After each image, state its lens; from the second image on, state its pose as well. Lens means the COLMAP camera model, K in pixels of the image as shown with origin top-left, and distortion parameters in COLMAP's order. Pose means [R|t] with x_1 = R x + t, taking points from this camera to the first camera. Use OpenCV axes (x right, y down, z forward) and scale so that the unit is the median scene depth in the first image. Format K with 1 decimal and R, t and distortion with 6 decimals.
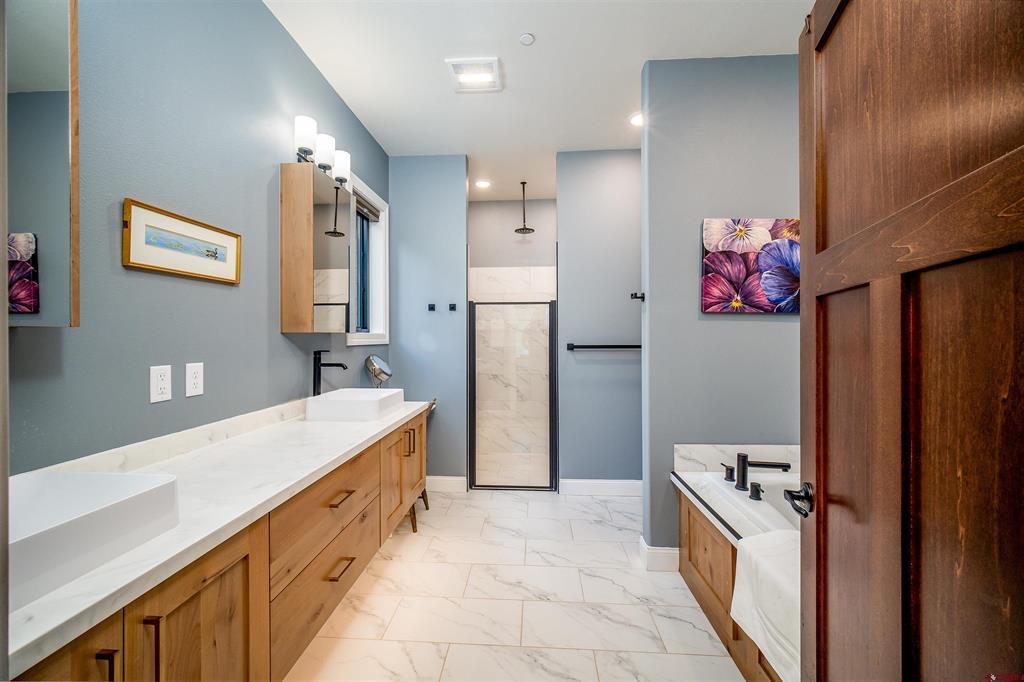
lens RADIAL K [[414.6, 0, 513.7], [0, 414.6, 333.4], [0, 0, 1]] dist [-0.001492, -0.000177]
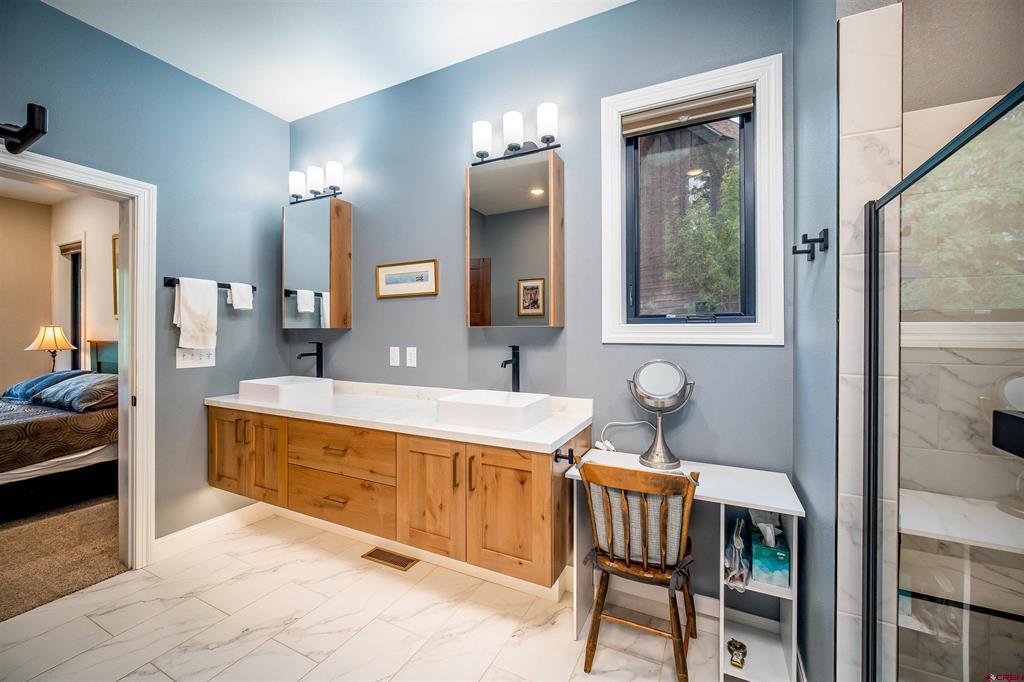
lens RADIAL K [[414.6, 0, 513.7], [0, 414.6, 333.4], [0, 0, 1]] dist [-0.001492, -0.000177]
pose [[-0.398647, 0.001929, -0.917102, 0.616941], [0.006239, 0.999980, -0.000608, 0.019990], [0.917083, -0.005964, -0.398652, 2.116240]]
